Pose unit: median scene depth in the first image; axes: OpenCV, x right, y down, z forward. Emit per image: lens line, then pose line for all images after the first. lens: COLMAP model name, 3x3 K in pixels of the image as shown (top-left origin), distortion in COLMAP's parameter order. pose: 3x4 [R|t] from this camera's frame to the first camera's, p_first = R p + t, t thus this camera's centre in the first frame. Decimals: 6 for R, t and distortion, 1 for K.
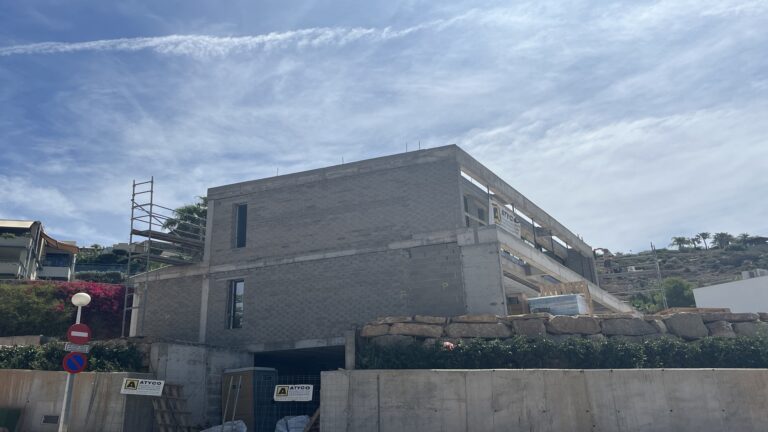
lens RADIAL K [[771.5, 0, 406.5], [0, 771.5, 135.1], [0, 0, 1]] dist [0.015245, -0.018270]
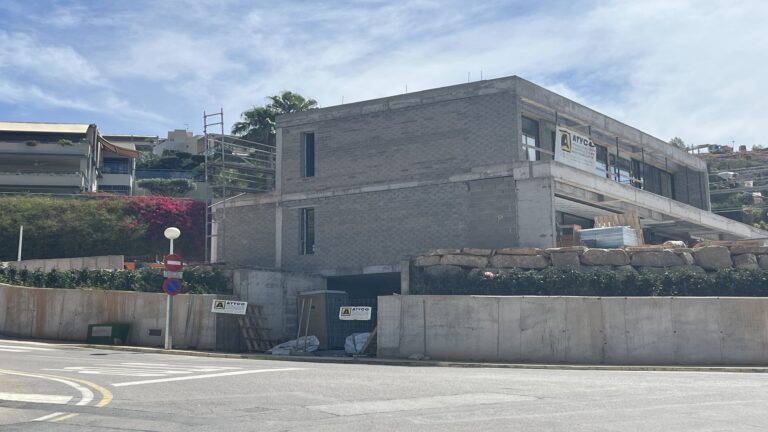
lens RADIAL K [[1013.1, 0, 384.0], [0, 1013.1, 216.0], [0, 0, 1]] dist [0.005223, -0.031634]
pose [[0.988400, -0.002775, -0.151849, 0.107612], [0.036533, 0.974819, 0.219983, -0.120330], [0.147415, -0.222978, 0.963613, -0.361712]]
